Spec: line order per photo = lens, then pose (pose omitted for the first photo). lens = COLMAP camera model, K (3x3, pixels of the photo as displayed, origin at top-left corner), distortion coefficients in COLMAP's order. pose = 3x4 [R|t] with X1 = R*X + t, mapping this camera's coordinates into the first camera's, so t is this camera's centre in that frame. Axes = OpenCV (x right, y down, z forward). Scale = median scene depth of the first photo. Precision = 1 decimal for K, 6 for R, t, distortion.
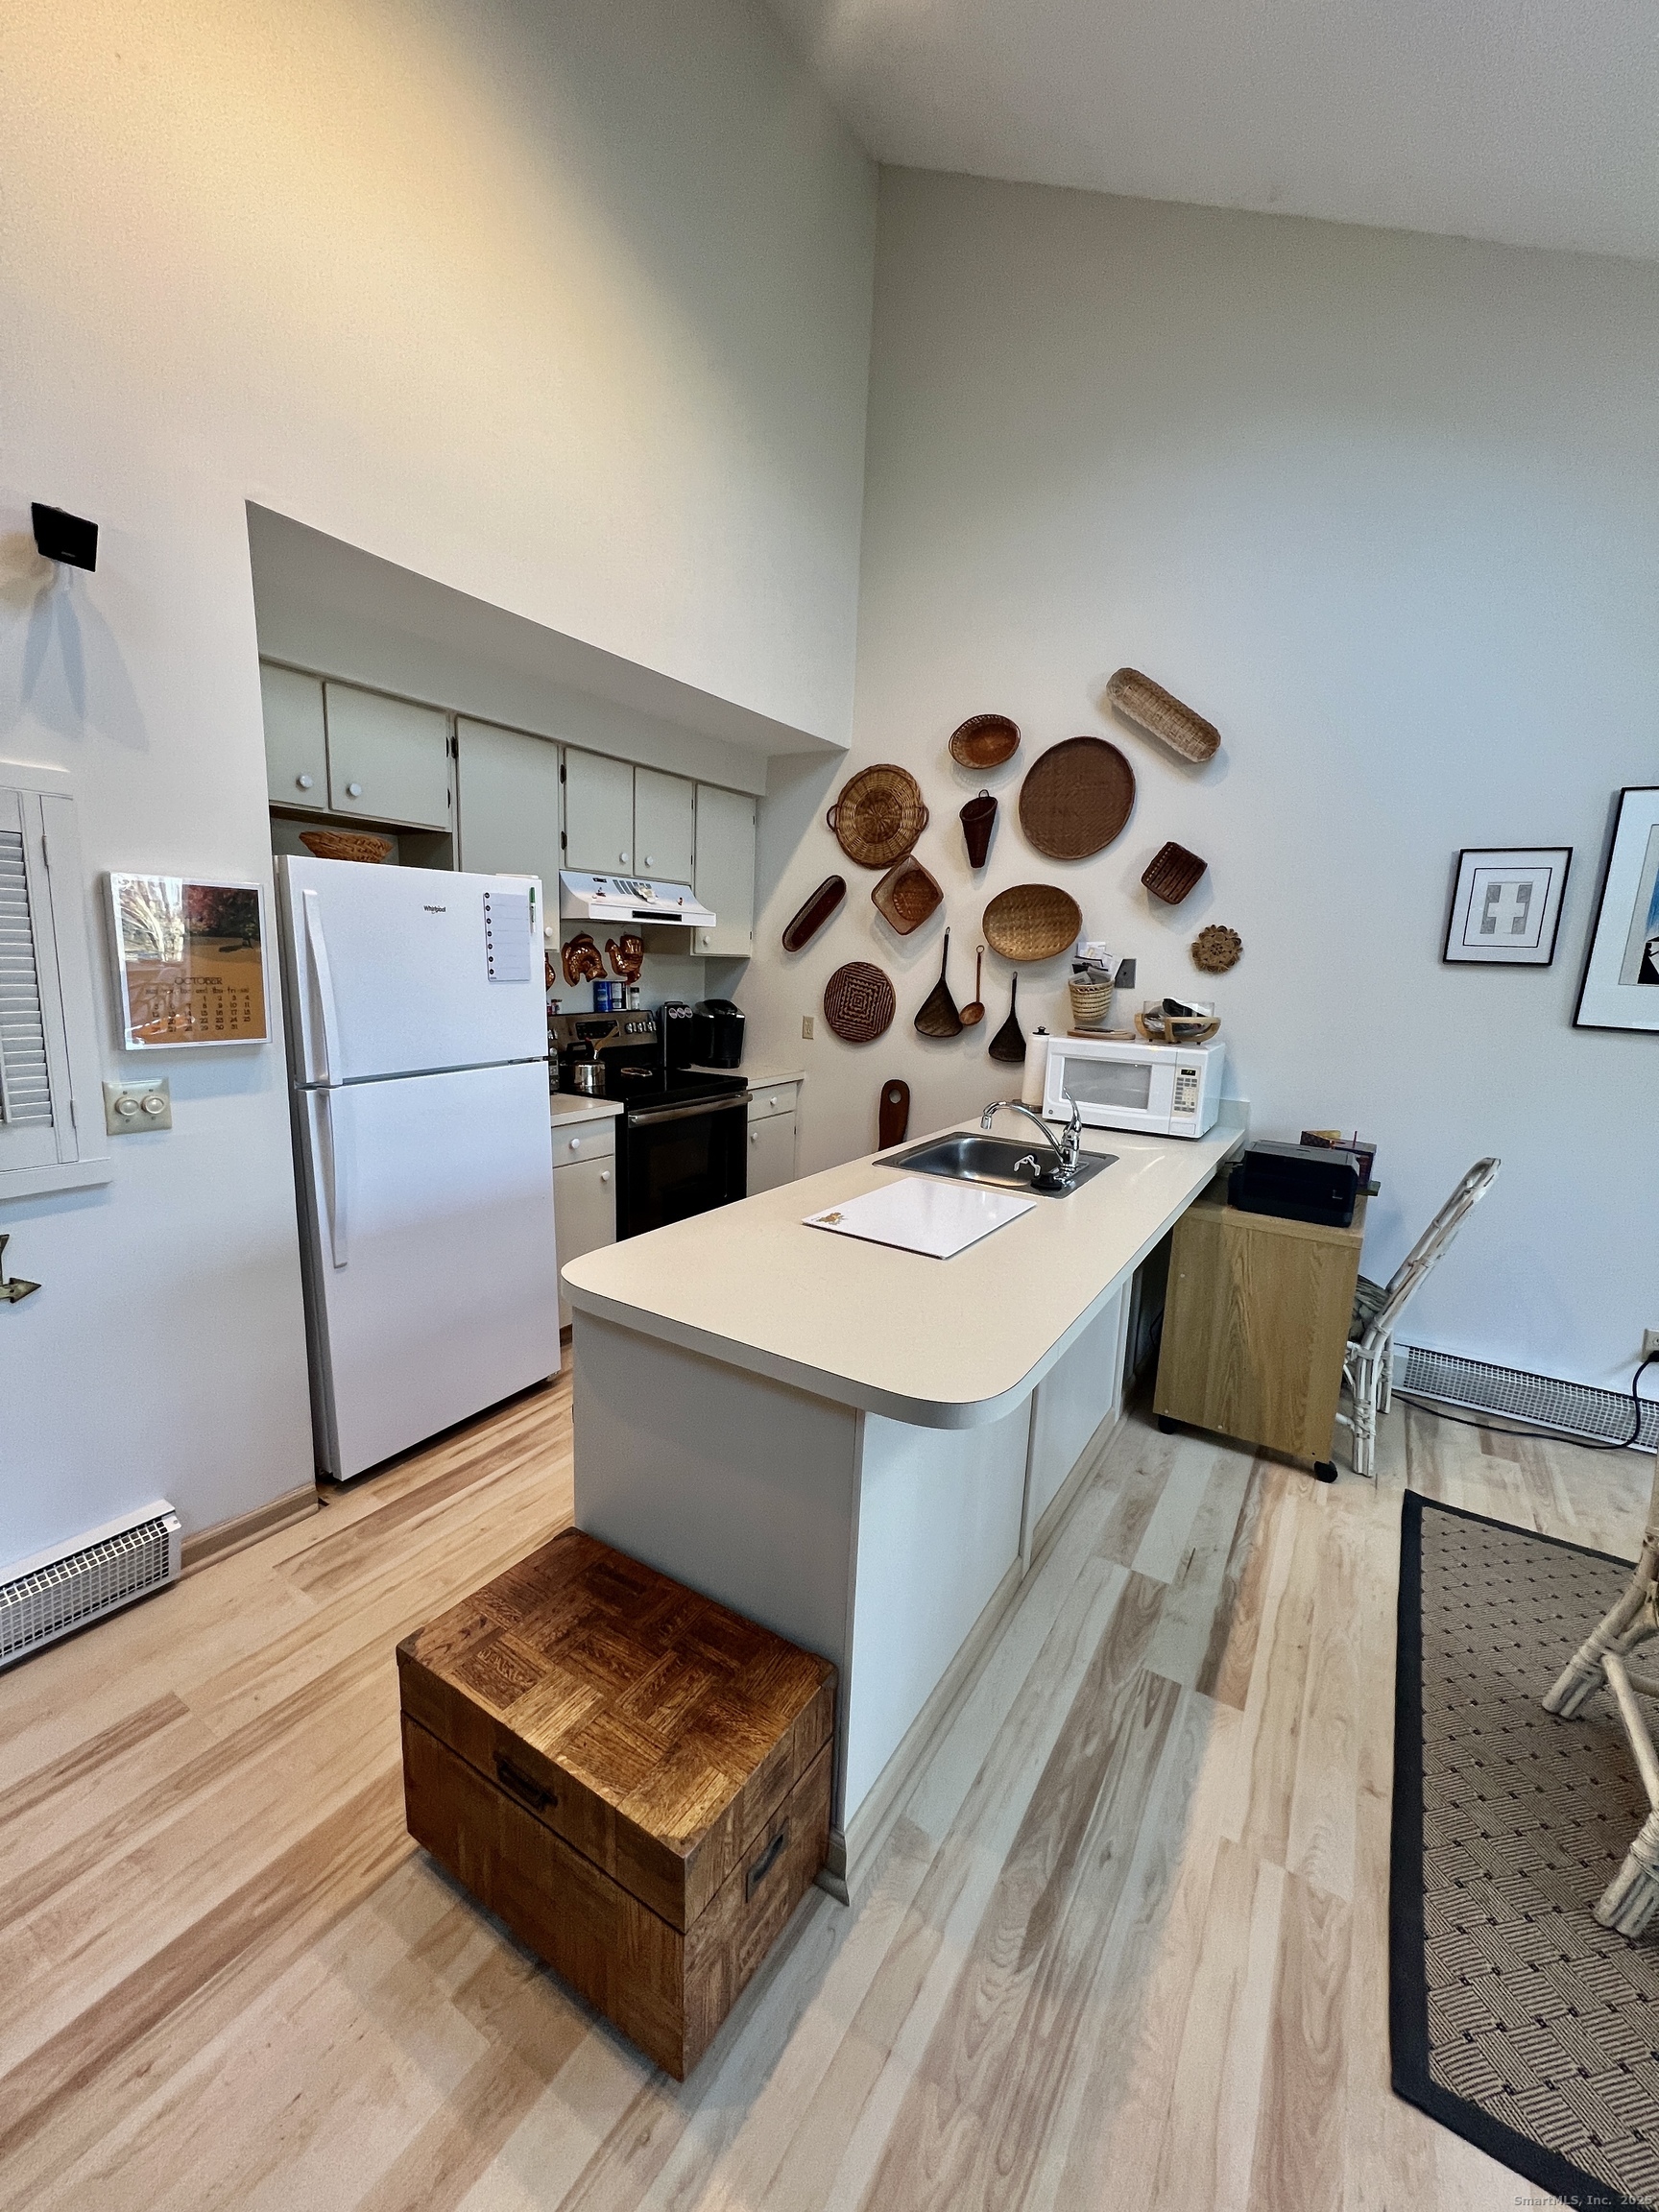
lens RADIAL K [[880.9, 0, 826.3], [0, 880.9, 1104.9], [0, 0, 1]] dist [0.000298, -0.000396]
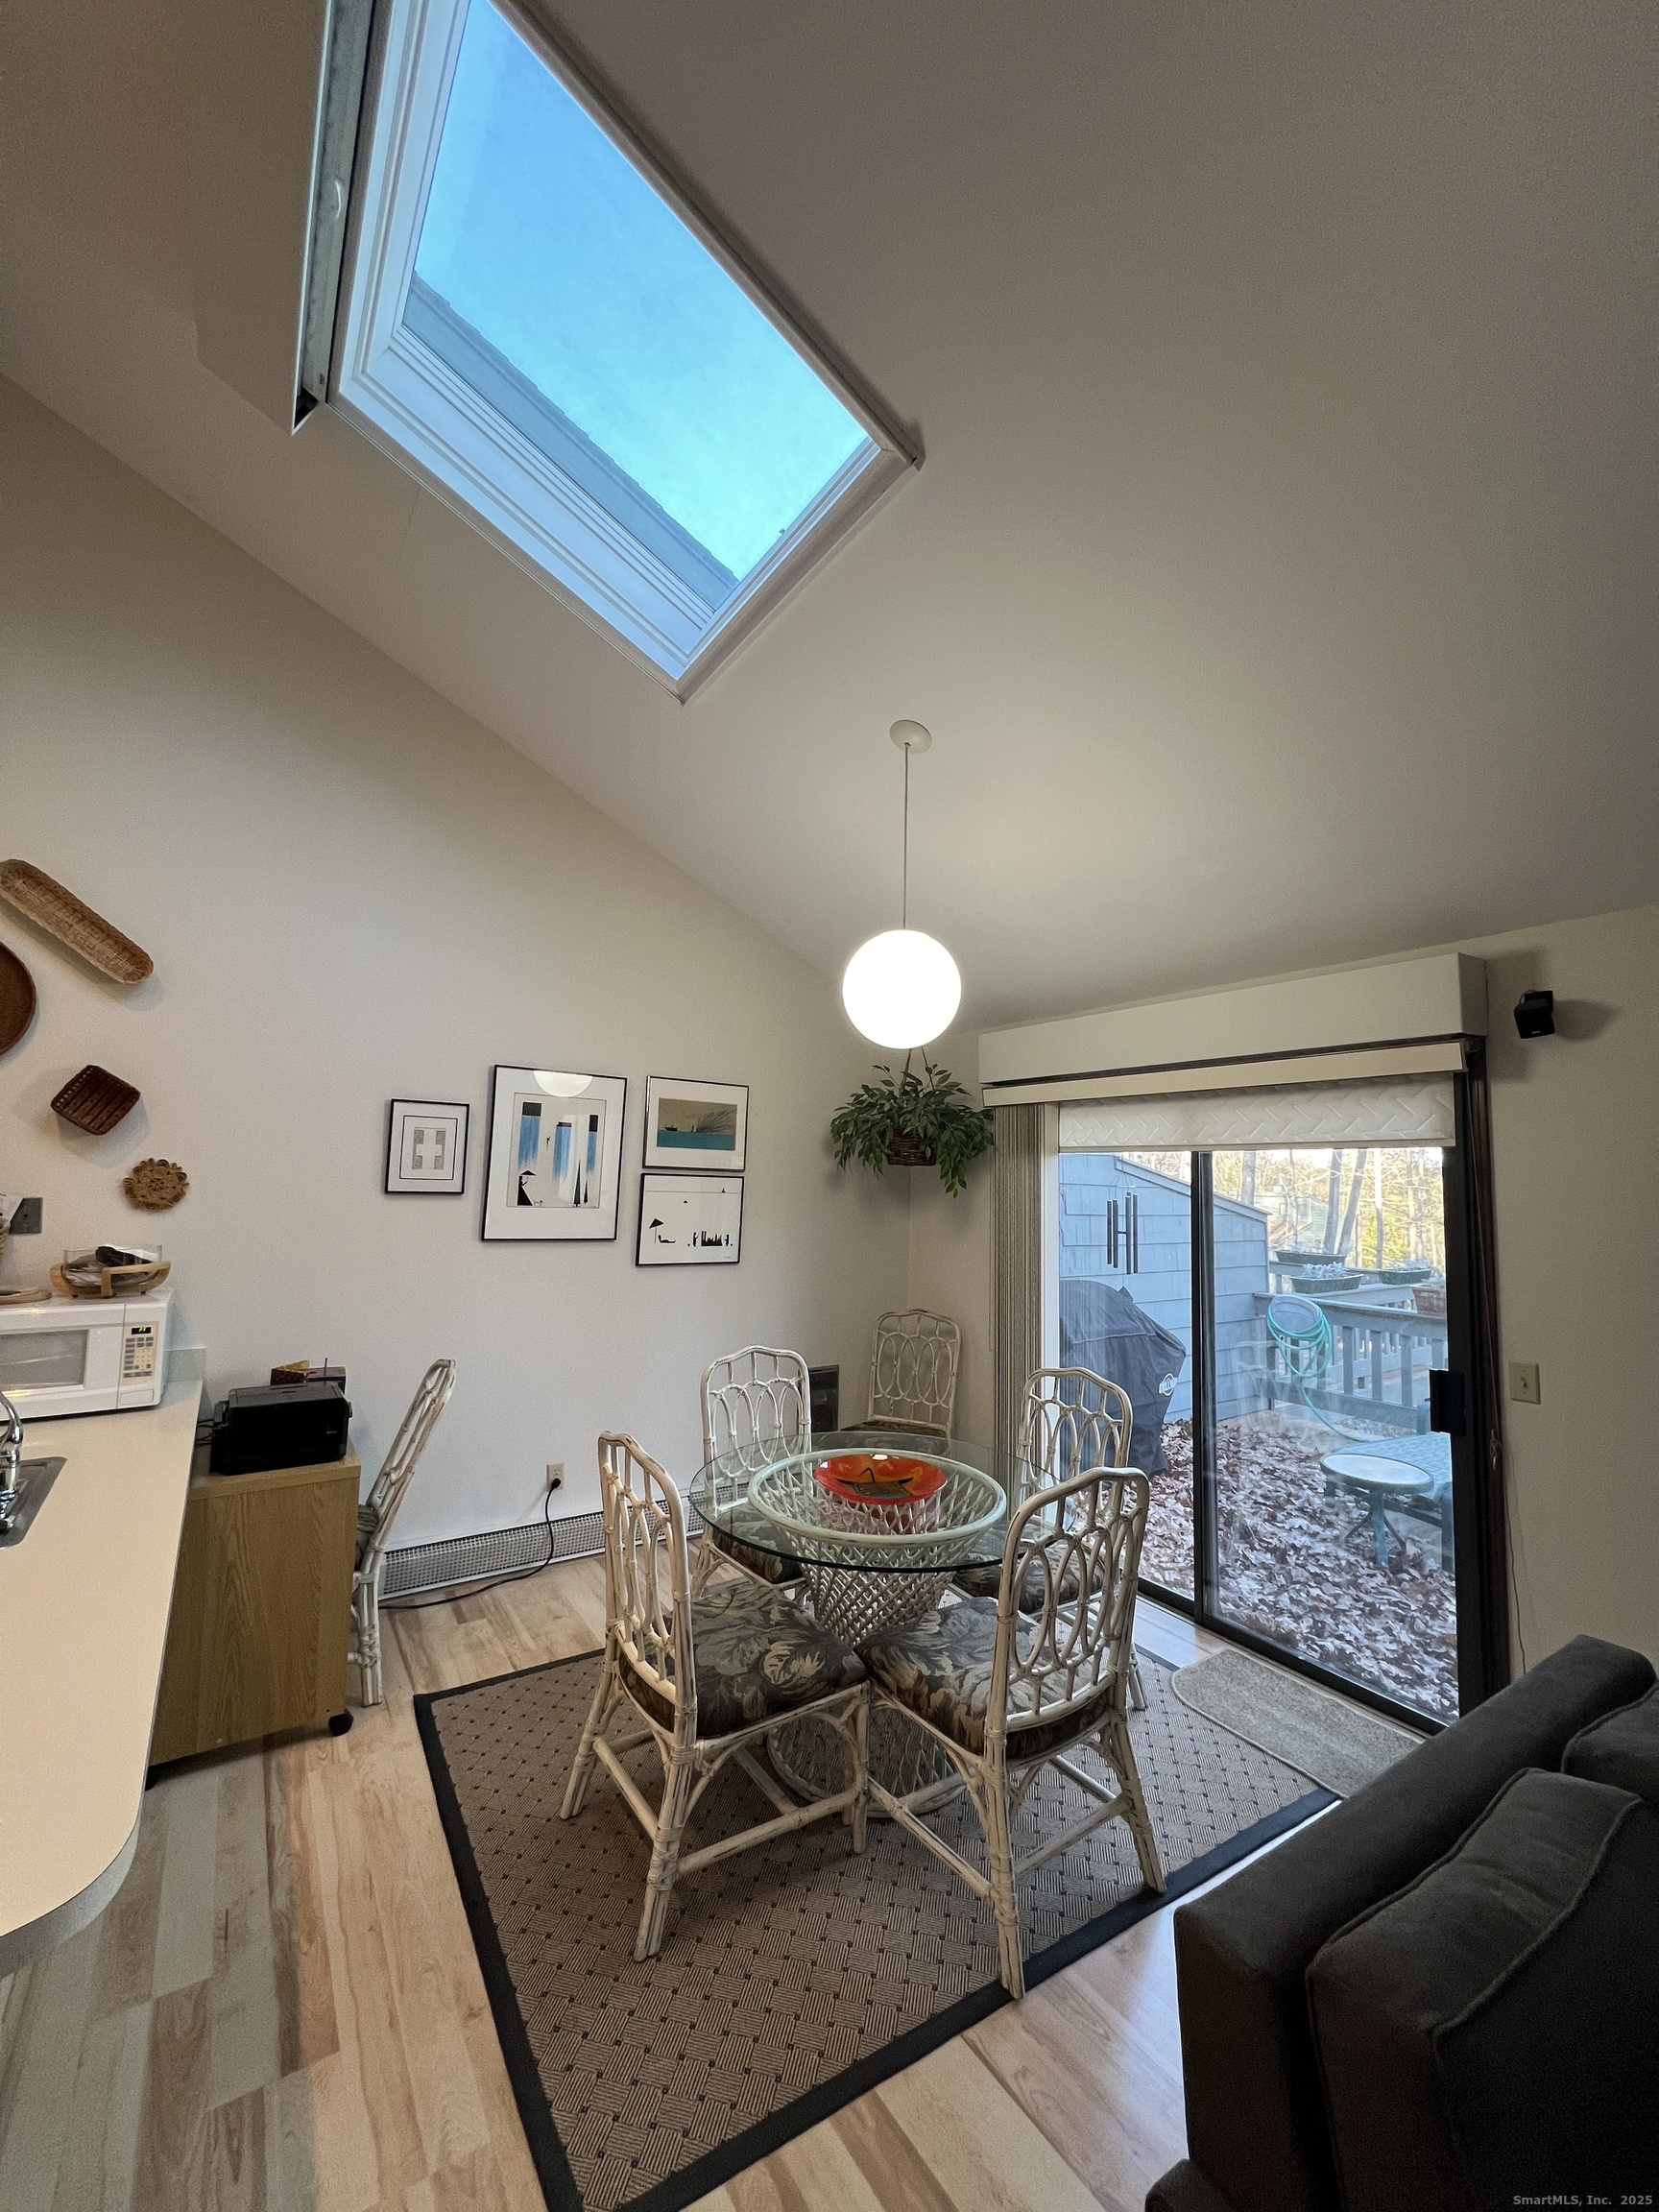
lens RADIAL K [[880.9, 0, 825.8], [0, 880.9, 1106.4], [0, 0, 1]] dist [0.000298, -0.000396]
pose [[0.409438, 0.045593, 0.911198, -0.120177], [0.148153, 0.982171, -0.115715, -0.055704], [-0.900228, 0.182375, 0.395384, 0.005845]]
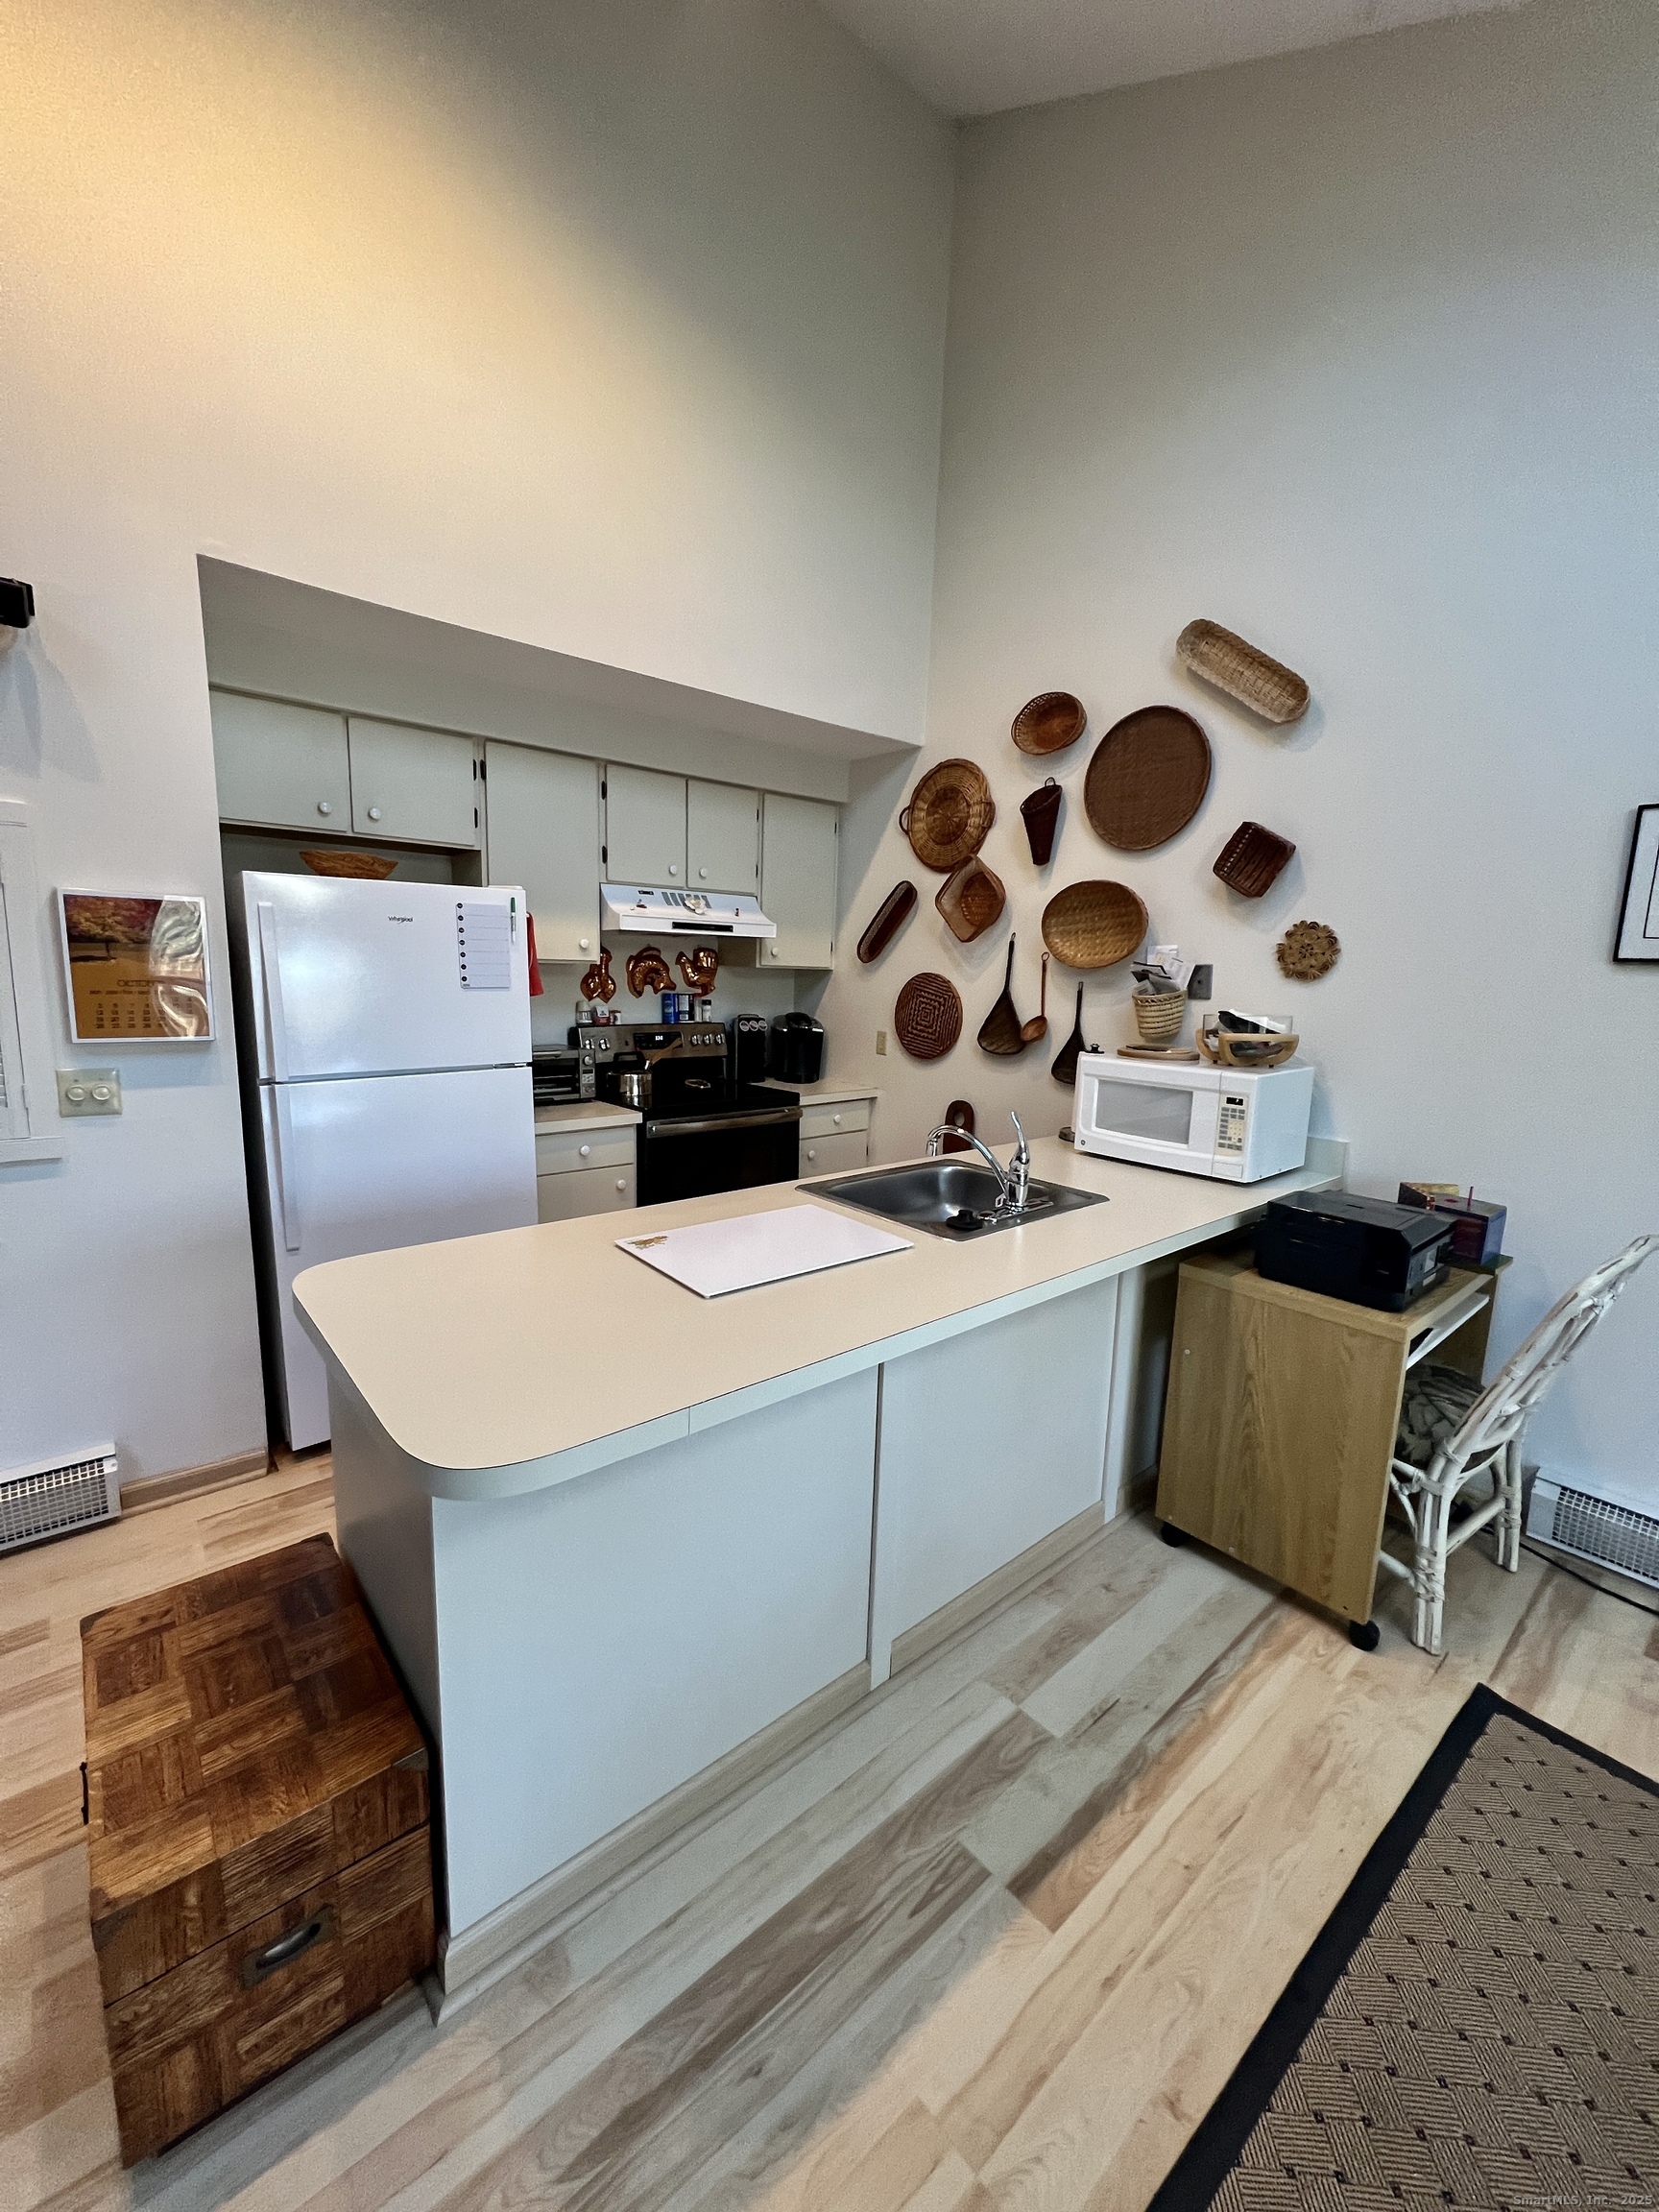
lens RADIAL K [[880.9, 0, 825.7], [0, 880.9, 1104.1], [0, 0, 1]] dist [0.000298, -0.000396]
pose [[0.956210, 0.036361, -0.290414, 0.297771], [-0.043670, 0.998871, -0.018724, -0.002670], [0.289405, 0.030586, 0.956718, 0.119931]]
